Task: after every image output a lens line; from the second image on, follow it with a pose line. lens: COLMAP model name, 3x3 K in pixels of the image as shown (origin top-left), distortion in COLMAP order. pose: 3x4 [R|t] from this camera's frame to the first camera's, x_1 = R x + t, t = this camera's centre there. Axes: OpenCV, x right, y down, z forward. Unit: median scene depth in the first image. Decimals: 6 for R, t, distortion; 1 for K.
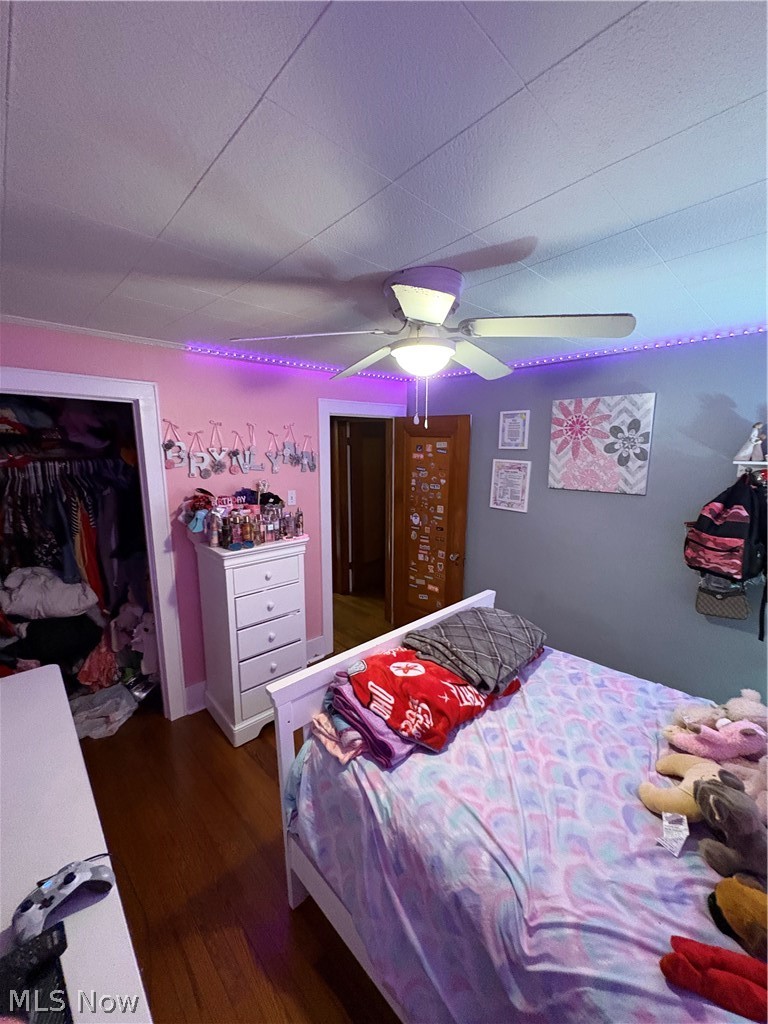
lens RADIAL K [[405.1, 0, 385.4], [0, 405.1, 511.2], [0, 0, 1]] dist [-0.002507, -0.000223]
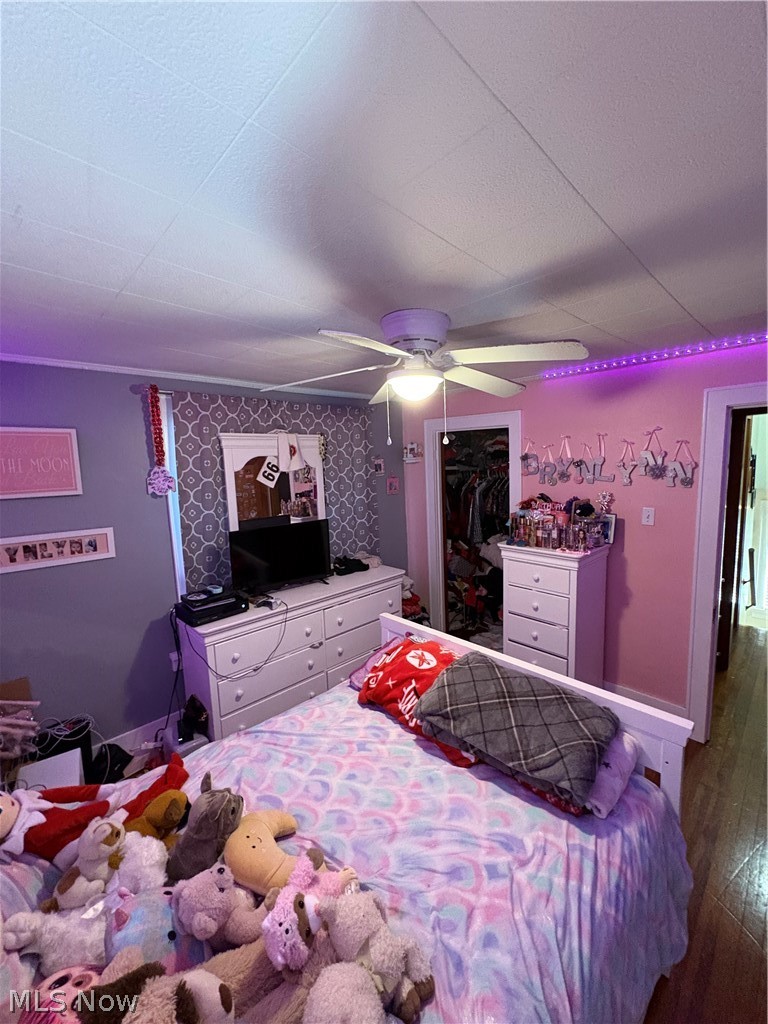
lens RADIAL K [[405.1, 0, 385.4], [0, 405.1, 511.2], [0, 0, 1]] dist [-0.002507, -0.000223]
pose [[0.006644, 0.122441, -0.992454, 0.796251], [-0.130144, 0.984140, 0.120544, -0.097649], [0.991473, 0.128361, 0.022474, 0.585836]]
